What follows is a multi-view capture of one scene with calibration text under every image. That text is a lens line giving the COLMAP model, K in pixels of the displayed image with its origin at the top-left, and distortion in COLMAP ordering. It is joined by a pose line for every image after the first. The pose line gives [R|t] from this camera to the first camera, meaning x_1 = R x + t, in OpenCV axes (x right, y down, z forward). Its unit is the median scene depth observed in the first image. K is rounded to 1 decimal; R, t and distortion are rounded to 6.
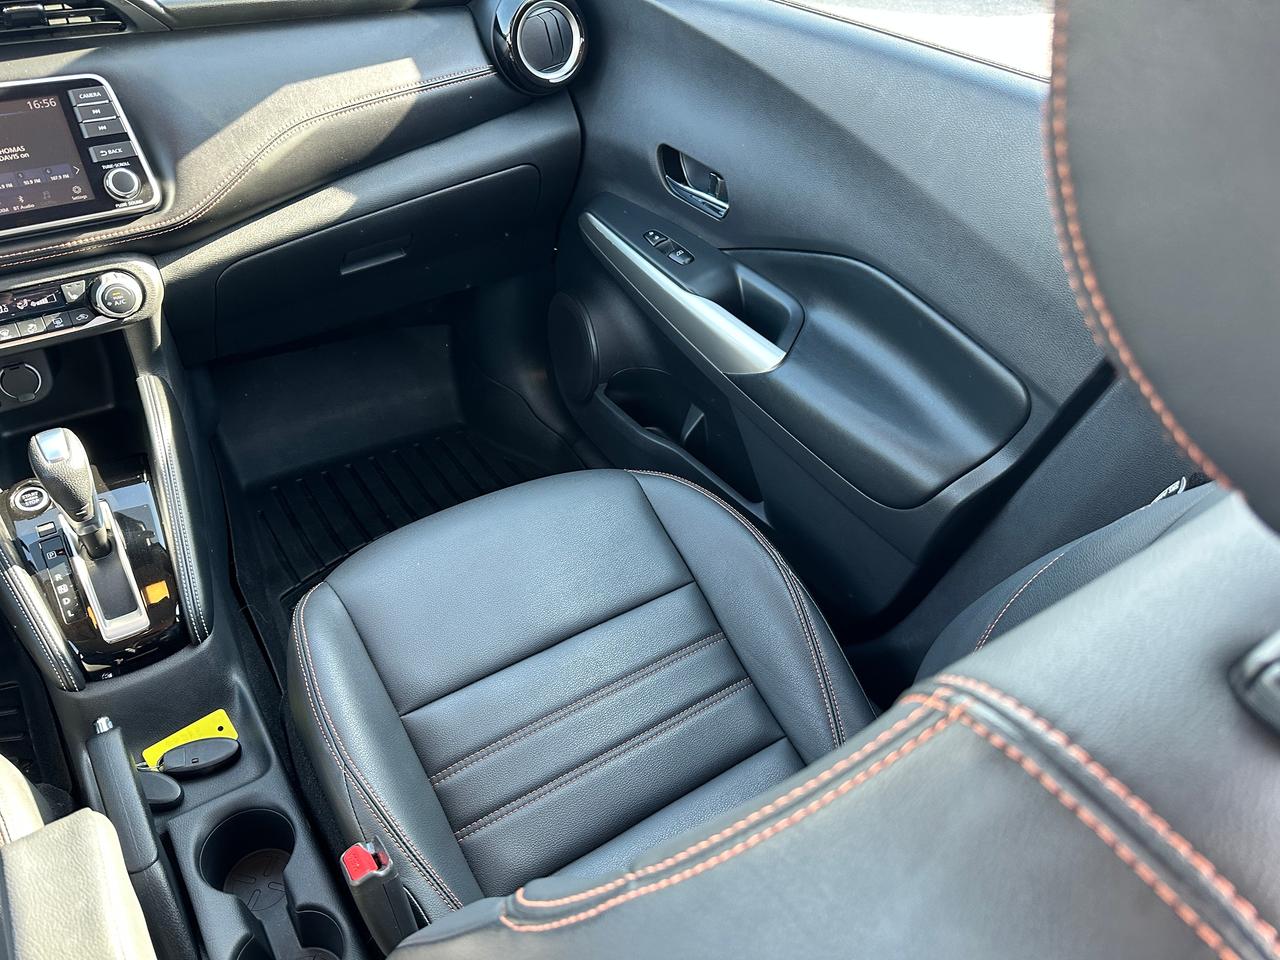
lens RADIAL K [[897.4, 0, 614.4], [0, 897.4, 486.6], [0, 0, 1]] dist [0.036821, -0.039822]
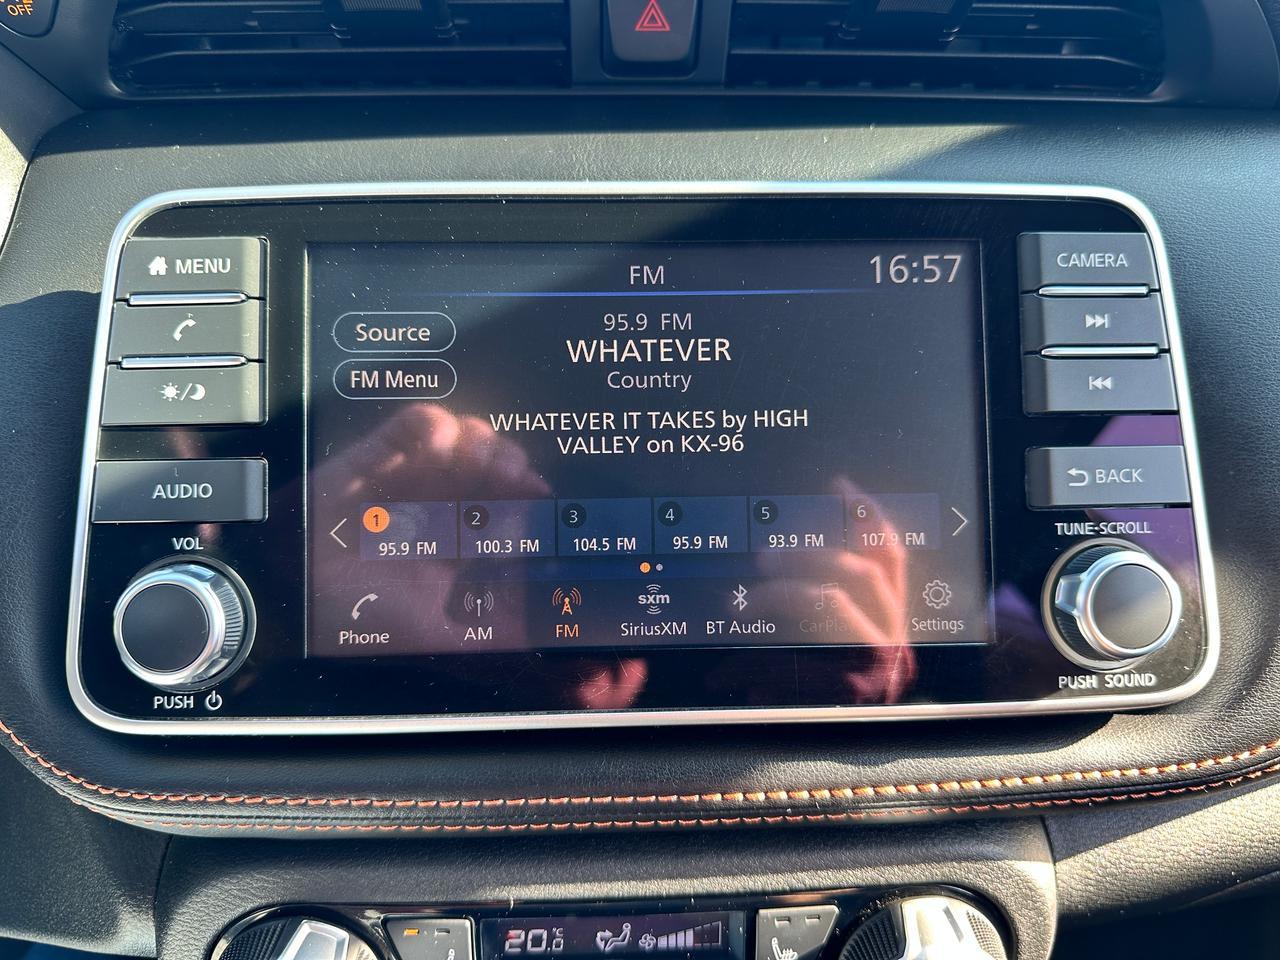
lens RADIAL K [[1024.2, 0, 637.2], [0, 1024.2, 470.6], [0, 0, 1]] dist [-0.079707, 0.026594]
pose [[0.853054, 0.187710, -0.486892, -0.512480], [-0.305534, 0.936068, -0.174429, -0.273800], [0.423022, 0.297559, 0.855868, 0.683823]]
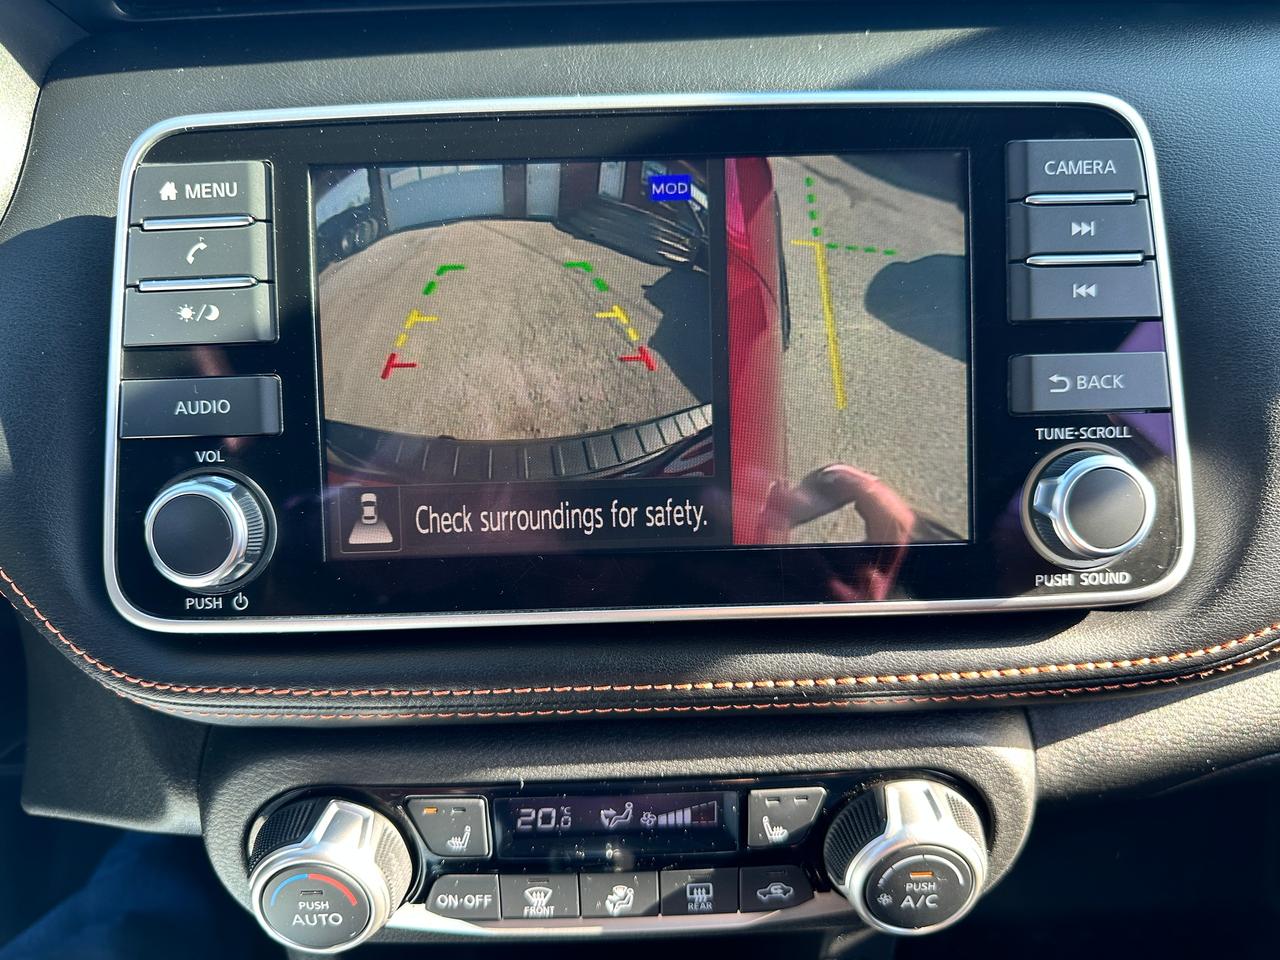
lens RADIAL K [[1024.2, 0, 627.2], [0, 1024.2, 486.5], [0, 0, 1]] dist [-0.079707, 0.026594]
pose [[0.837342, 0.231843, -0.495083, -0.498802], [-0.299664, 0.952095, -0.060969, -0.275688], [0.457230, 0.199410, 0.866704, 0.676181]]
